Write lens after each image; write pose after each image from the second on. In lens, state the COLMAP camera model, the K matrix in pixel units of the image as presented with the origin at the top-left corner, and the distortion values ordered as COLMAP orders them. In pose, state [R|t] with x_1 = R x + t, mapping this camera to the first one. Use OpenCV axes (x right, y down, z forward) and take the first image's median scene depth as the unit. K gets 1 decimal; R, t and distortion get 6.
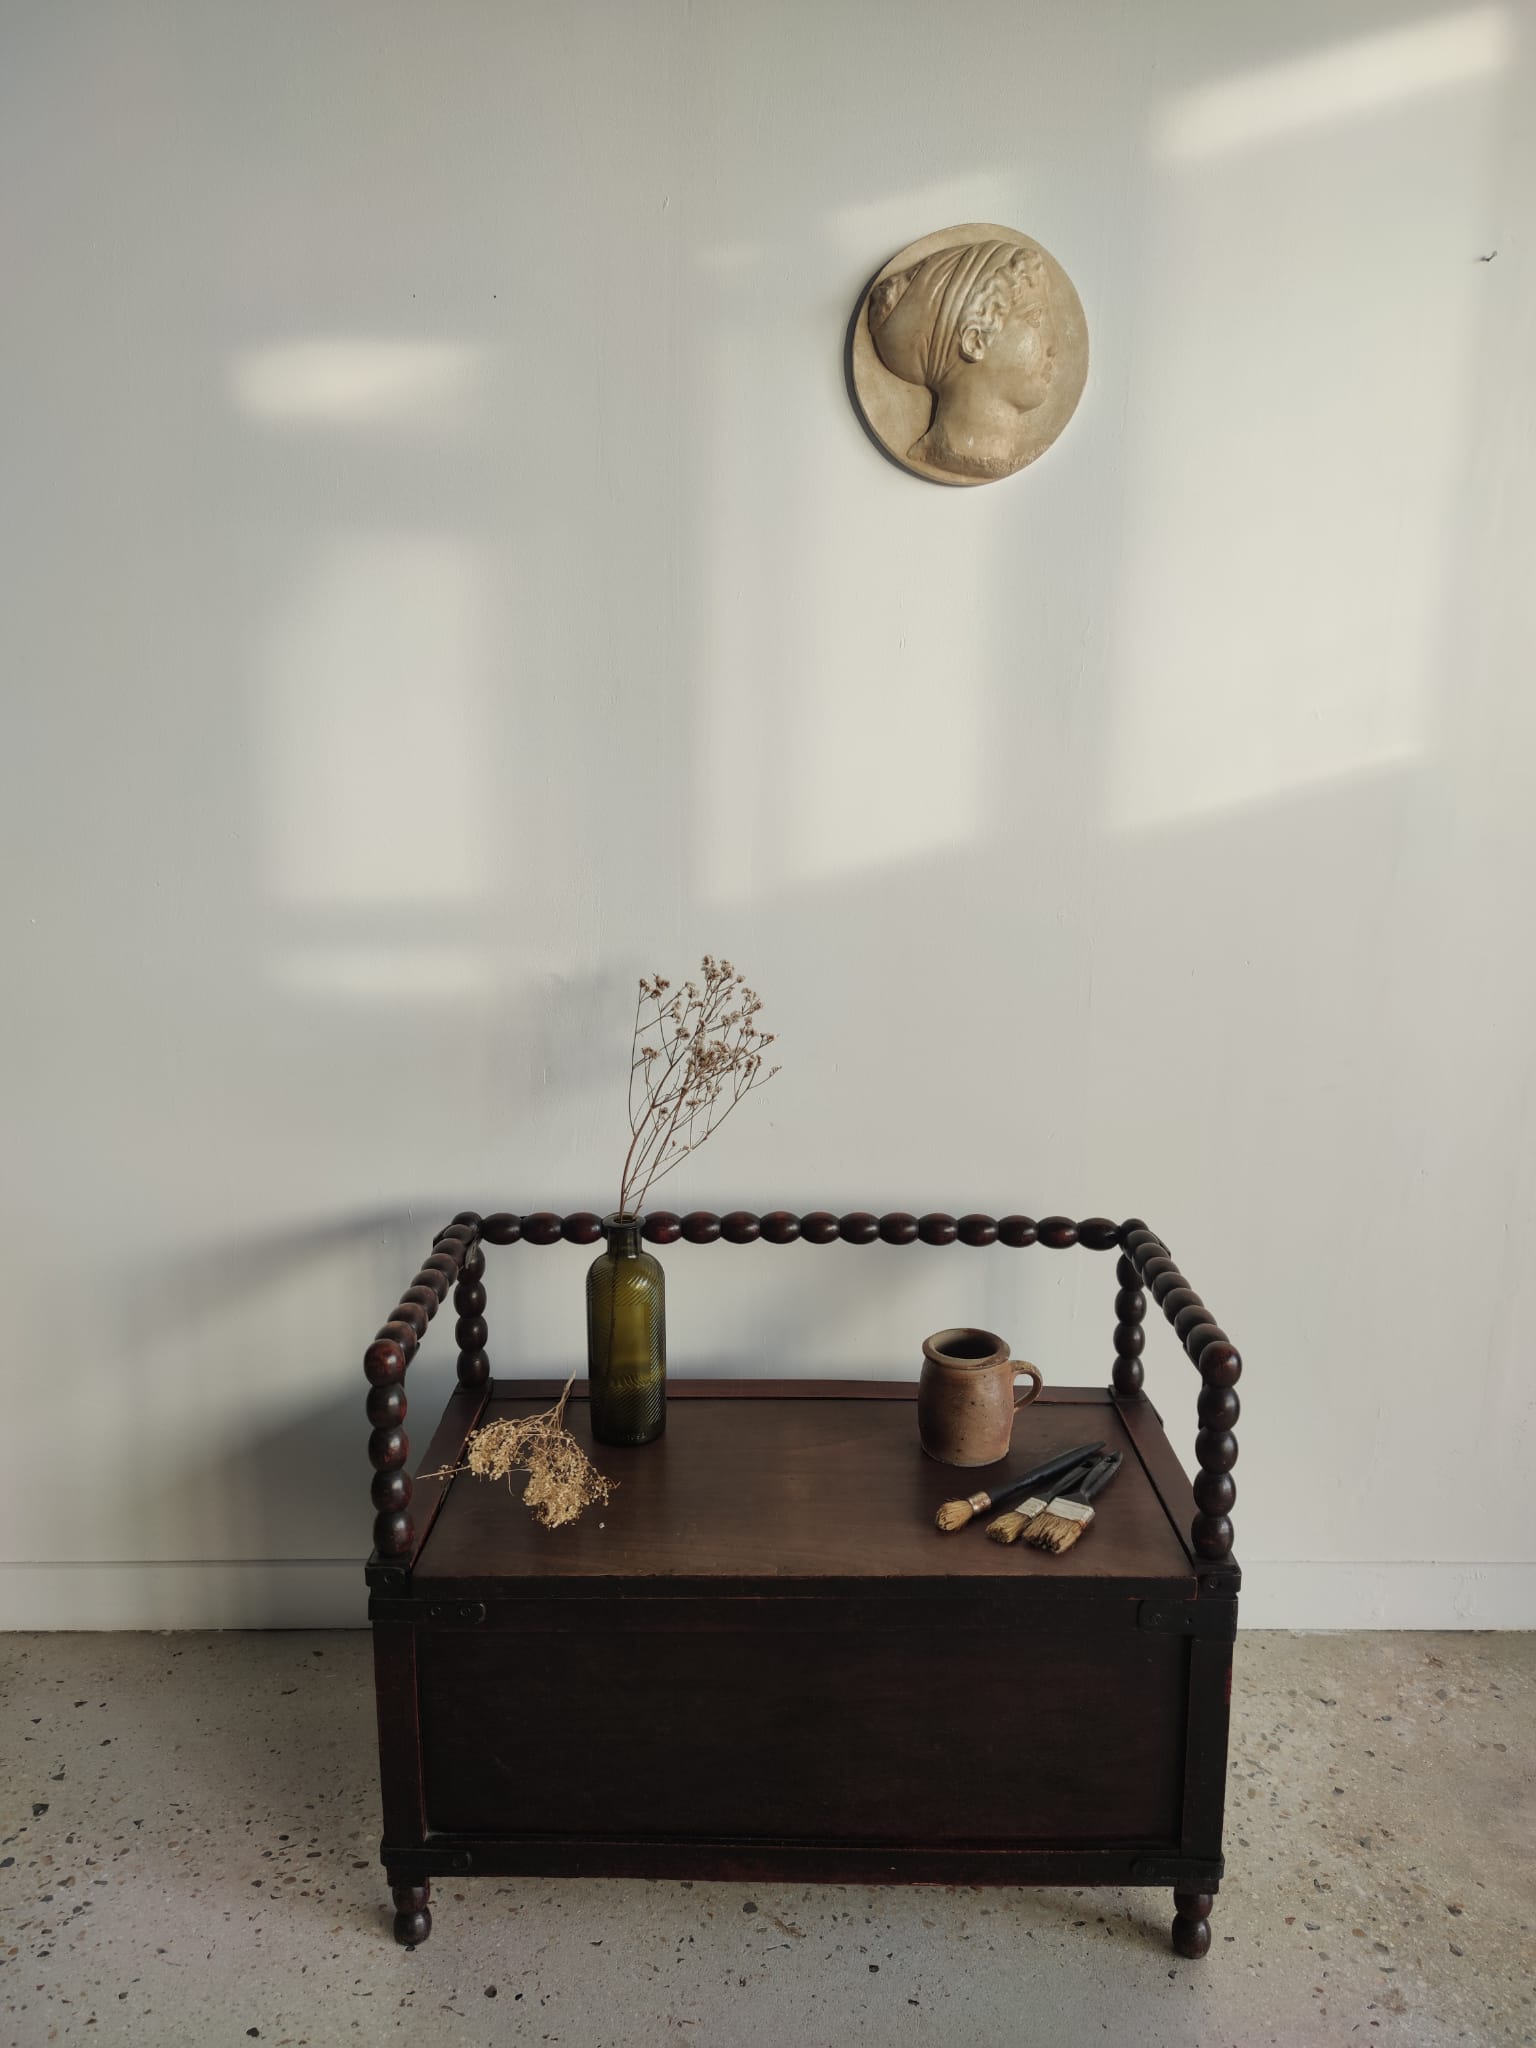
lens RADIAL K [[1475.6, 0, 753.4], [0, 1475.6, 1010.3], [0, 0, 1]] dist [0.044039, -0.047399]
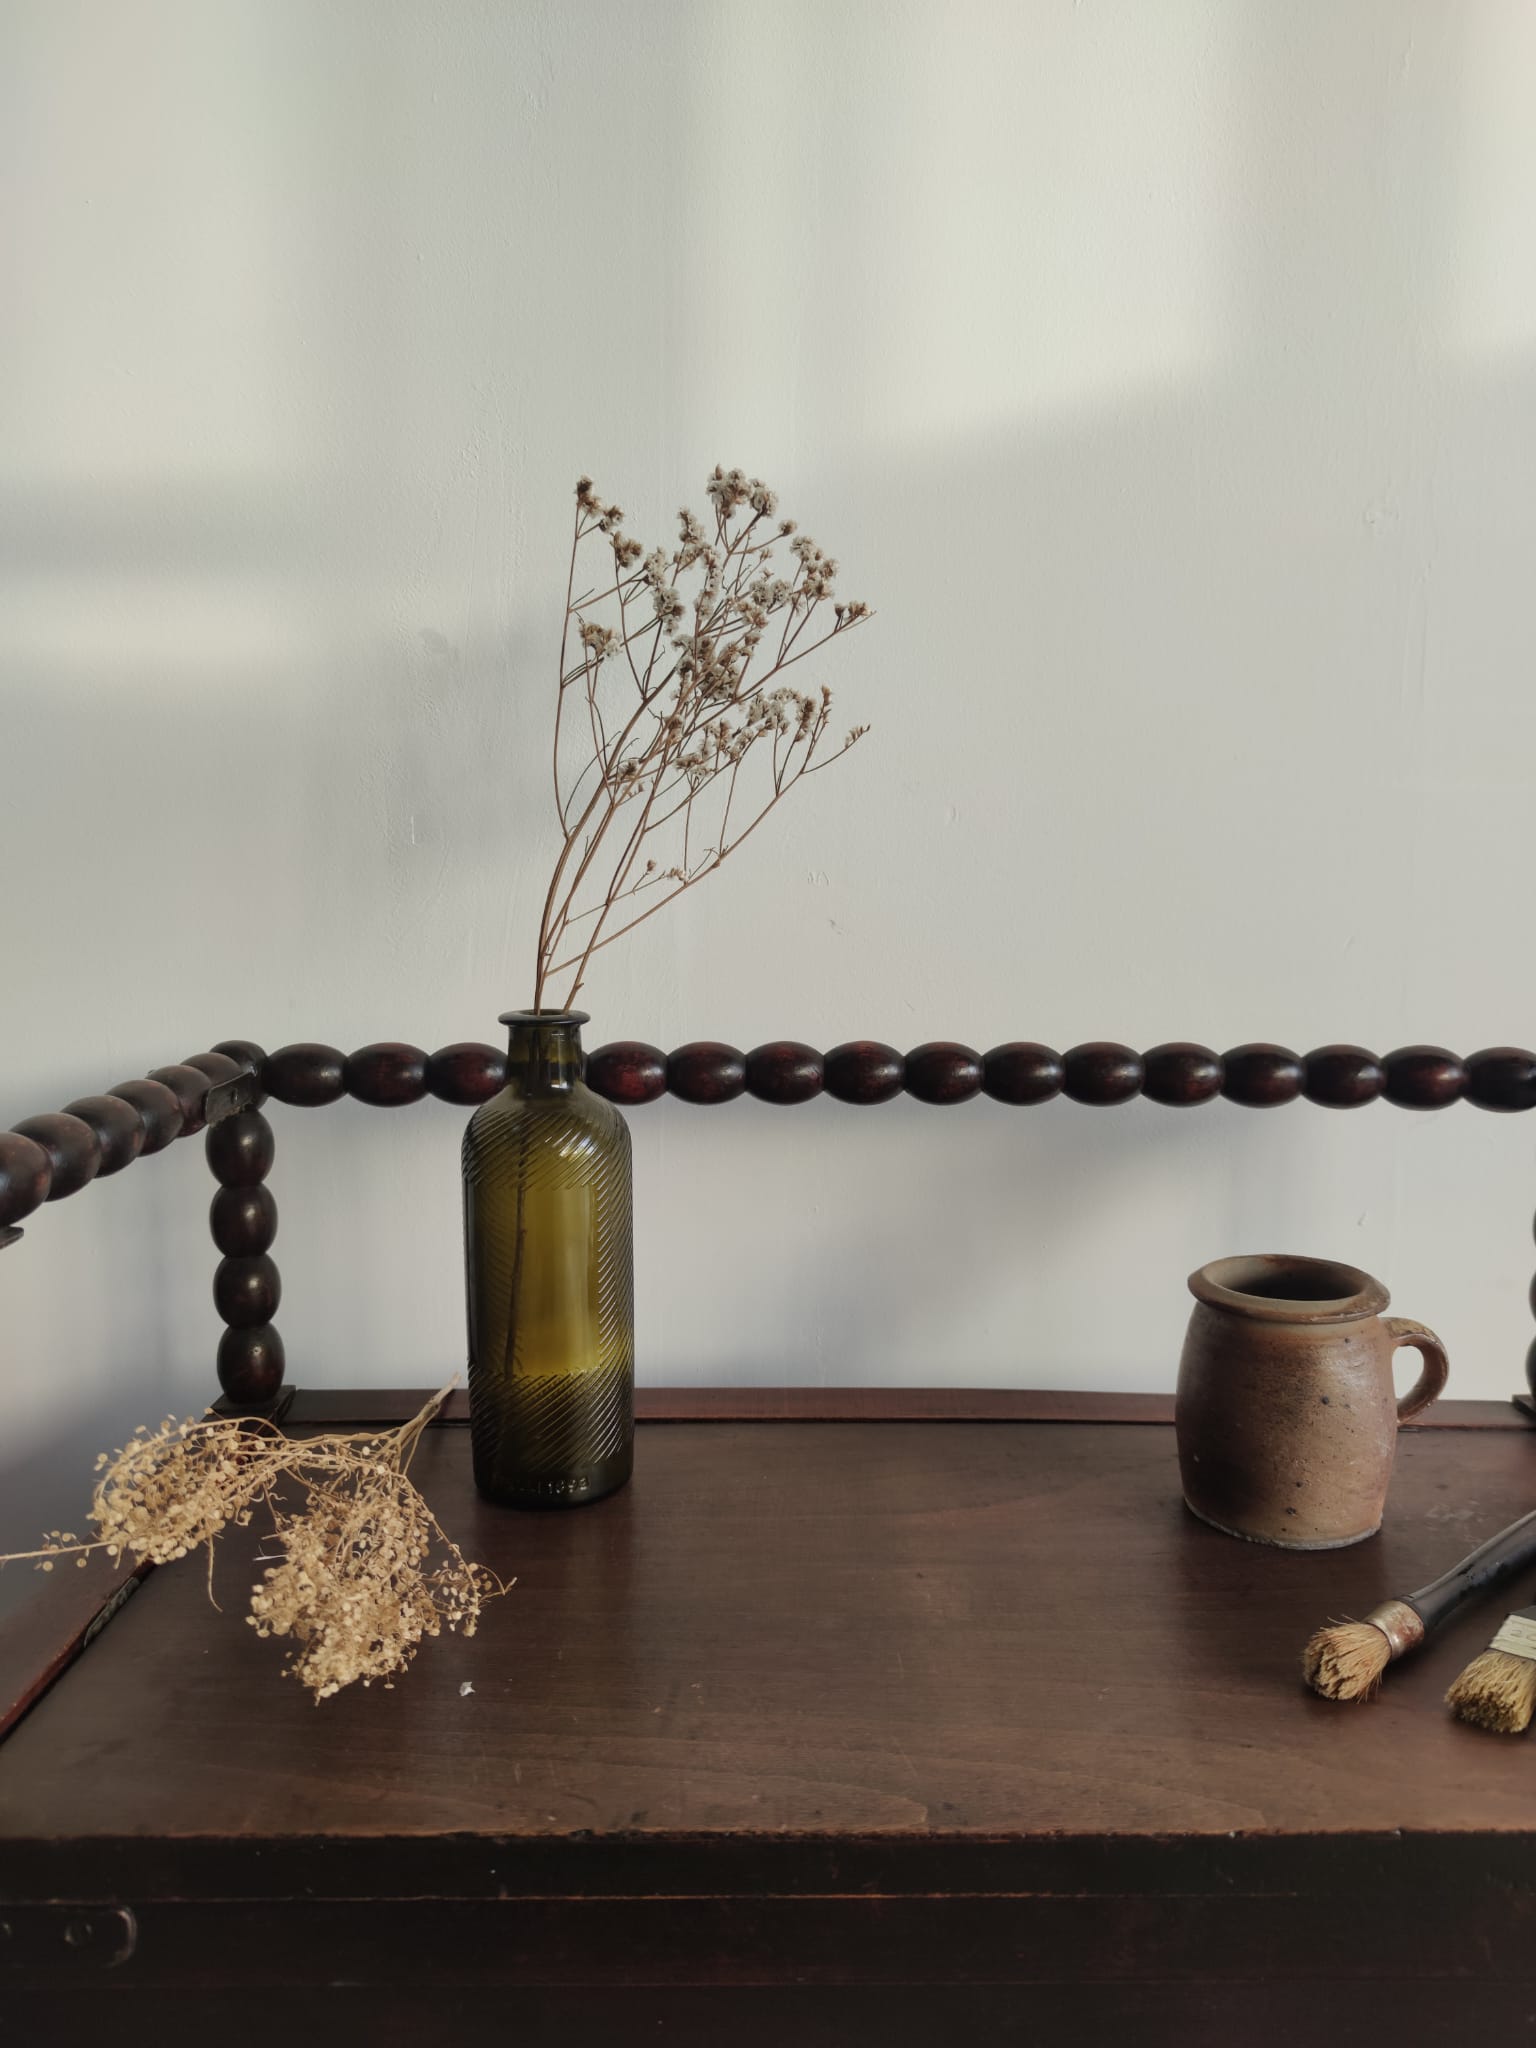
lens RADIAL K [[1475.6, 0, 750.9], [0, 1475.6, 1031.8], [0, 0, 1]] dist [0.044039, -0.047399]
pose [[0.999960, -0.001797, 0.008746, -0.026010], [0.002441, 0.997244, -0.074147, 0.182430], [-0.008589, 0.074165, 0.997209, 0.534127]]
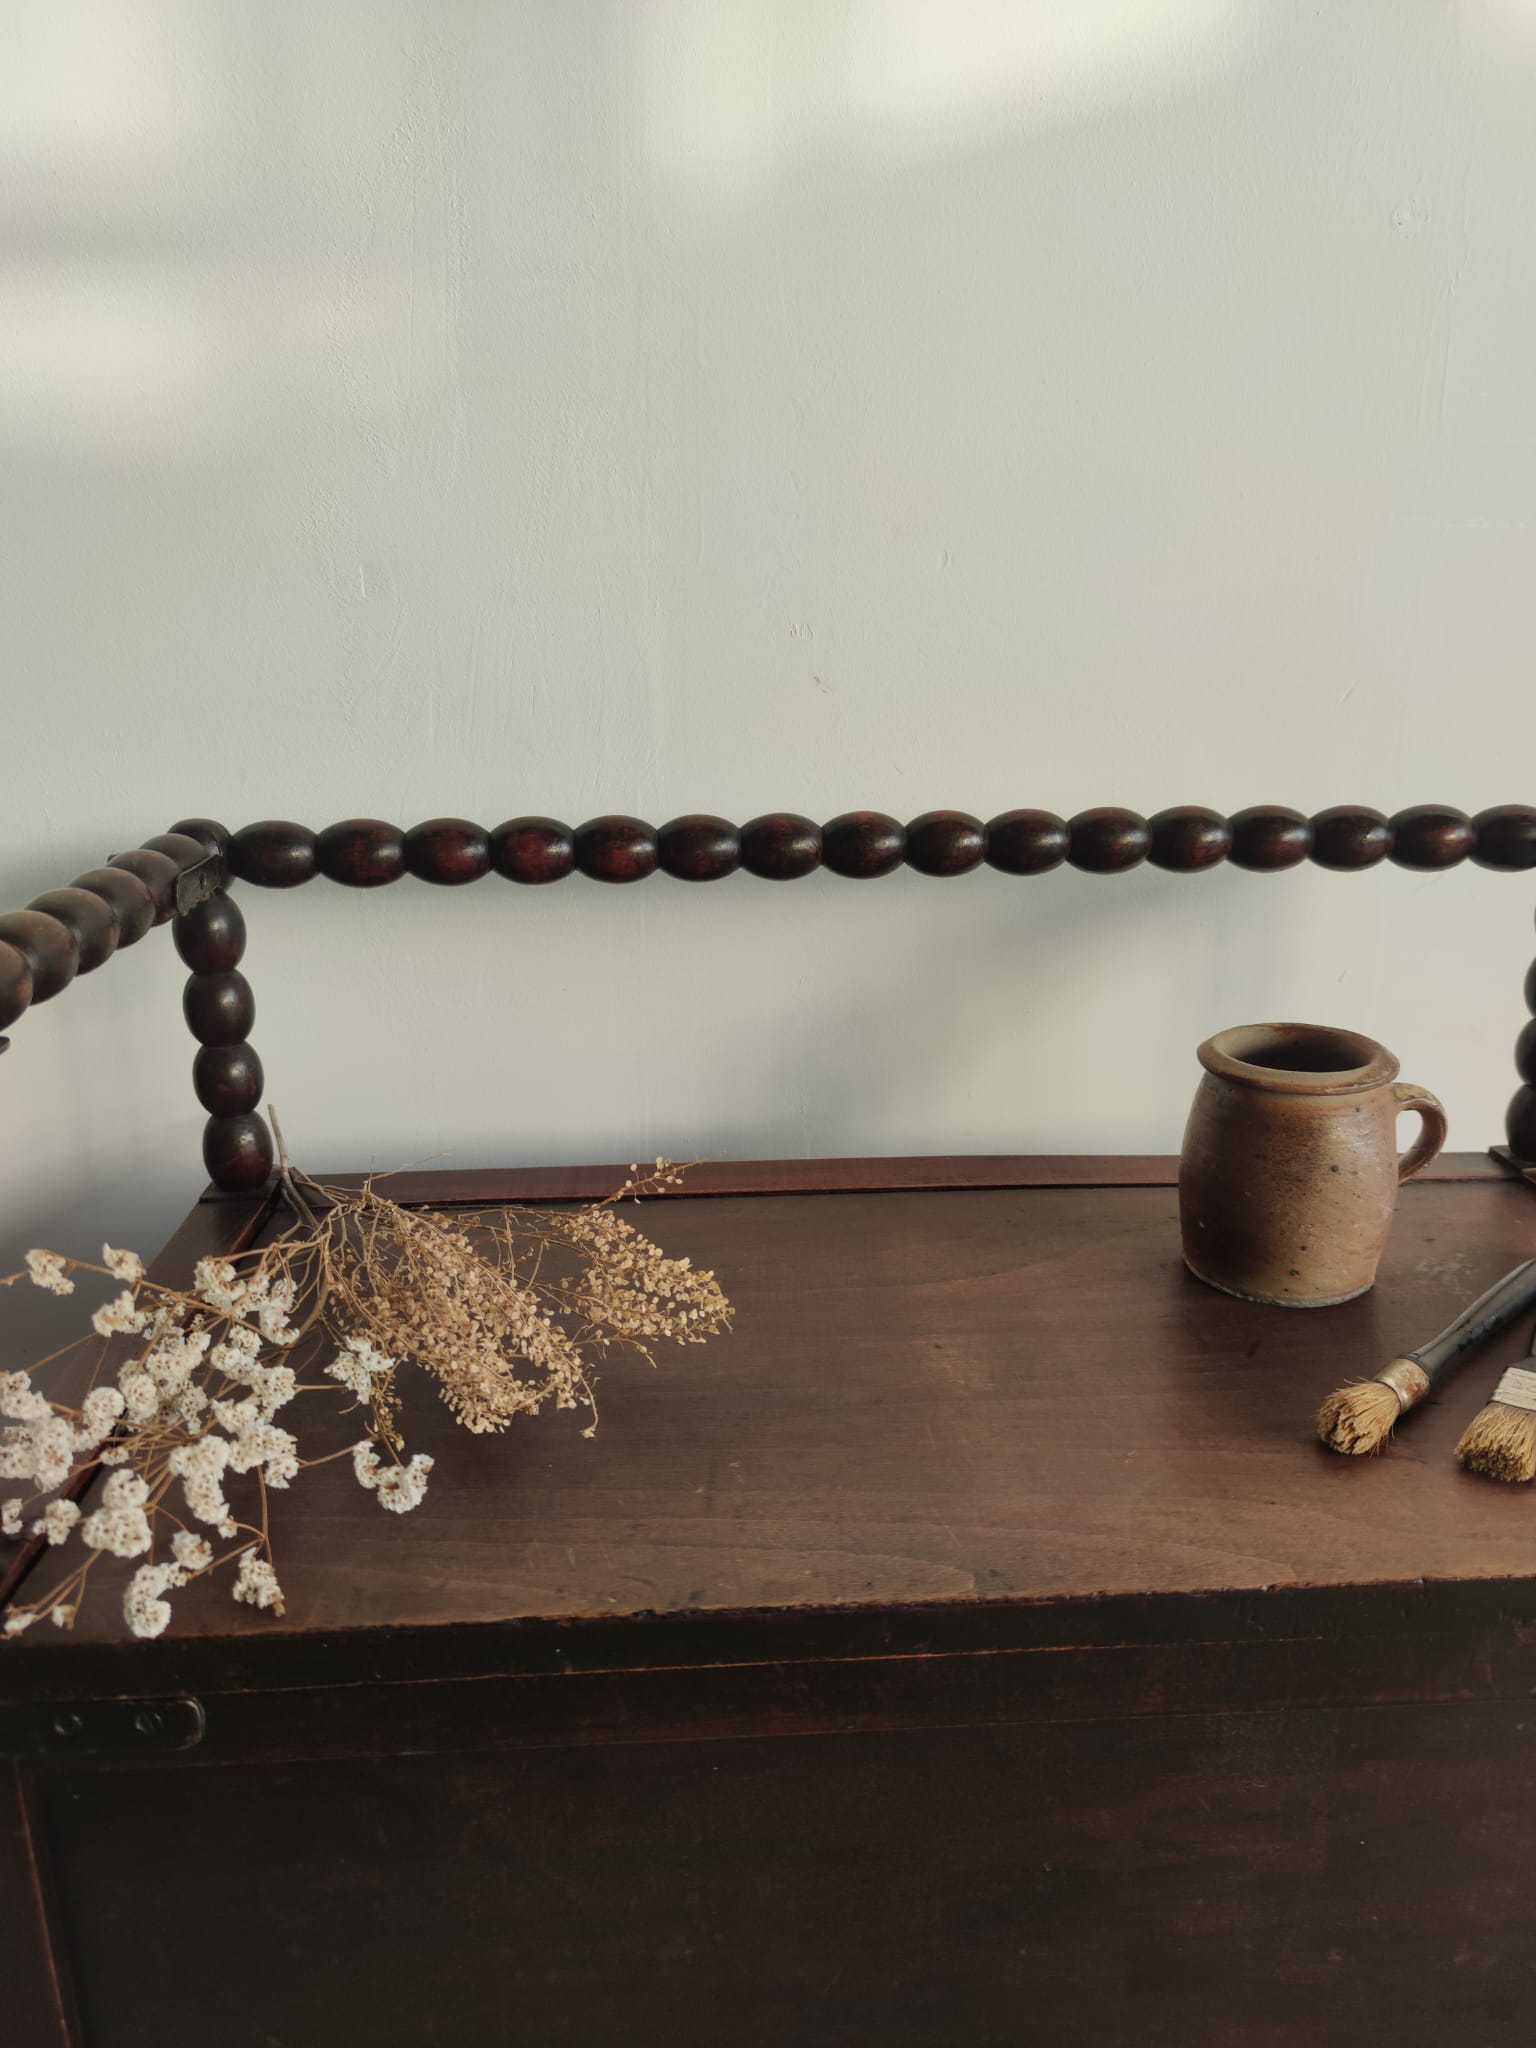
lens RADIAL K [[1475.6, 0, 754.4], [0, 1475.6, 1042.8], [0, 0, 1]] dist [0.044039, -0.047399]
pose [[0.997817, -0.027106, 0.060225, -0.051108], [0.020474, 0.993927, 0.108120, 0.170266], [-0.062790, -0.106651, 0.992312, 0.551995]]
